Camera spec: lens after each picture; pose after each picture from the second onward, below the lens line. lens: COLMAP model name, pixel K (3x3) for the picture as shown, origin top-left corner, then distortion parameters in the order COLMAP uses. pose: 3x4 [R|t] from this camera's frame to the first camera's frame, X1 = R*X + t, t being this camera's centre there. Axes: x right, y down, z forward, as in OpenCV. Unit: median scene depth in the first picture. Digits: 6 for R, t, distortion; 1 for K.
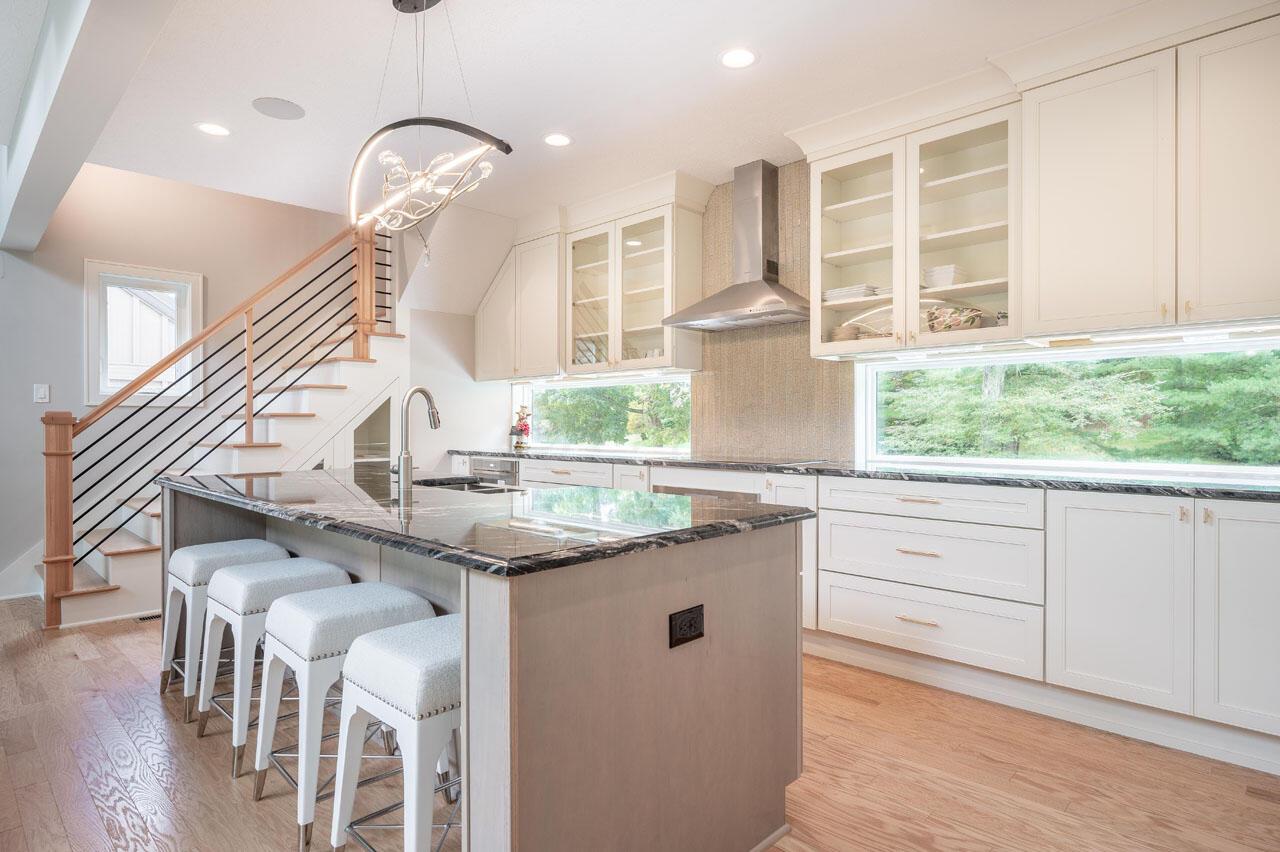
lens RADIAL K [[705.7, 0, 640.5], [0, 705.7, 426.3], [0, 0, 1]] dist [0.002694, -0.001544]
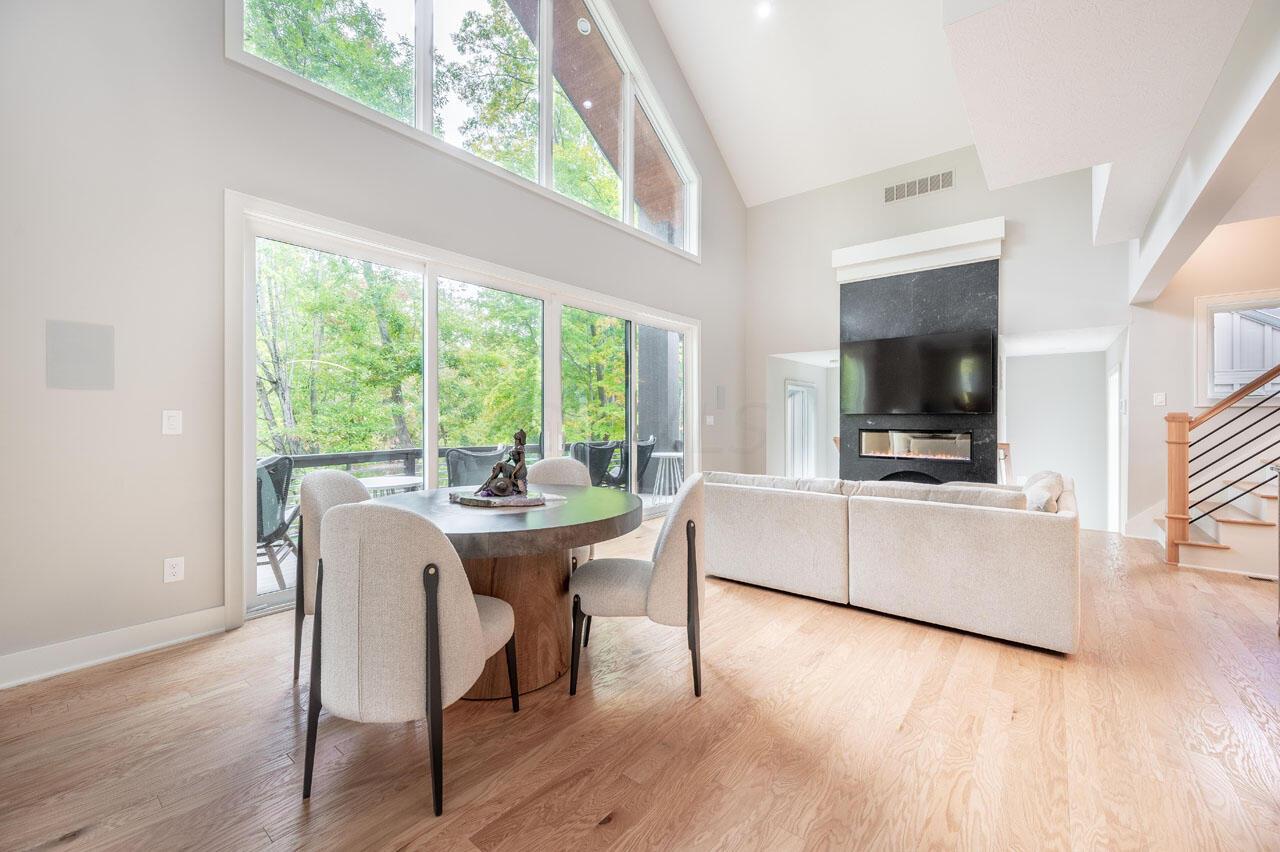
lens RADIAL K [[516.6, 0, 635.7], [0, 516.6, 419.5], [0, 0, 1]] dist [0.000305, 0.000540]
pose [[0.102750, 0.003655, -0.994700, 0.092521], [-0.007476, 0.999968, 0.002902, -0.001550], [0.994679, 0.007138, 0.102774, -0.183238]]
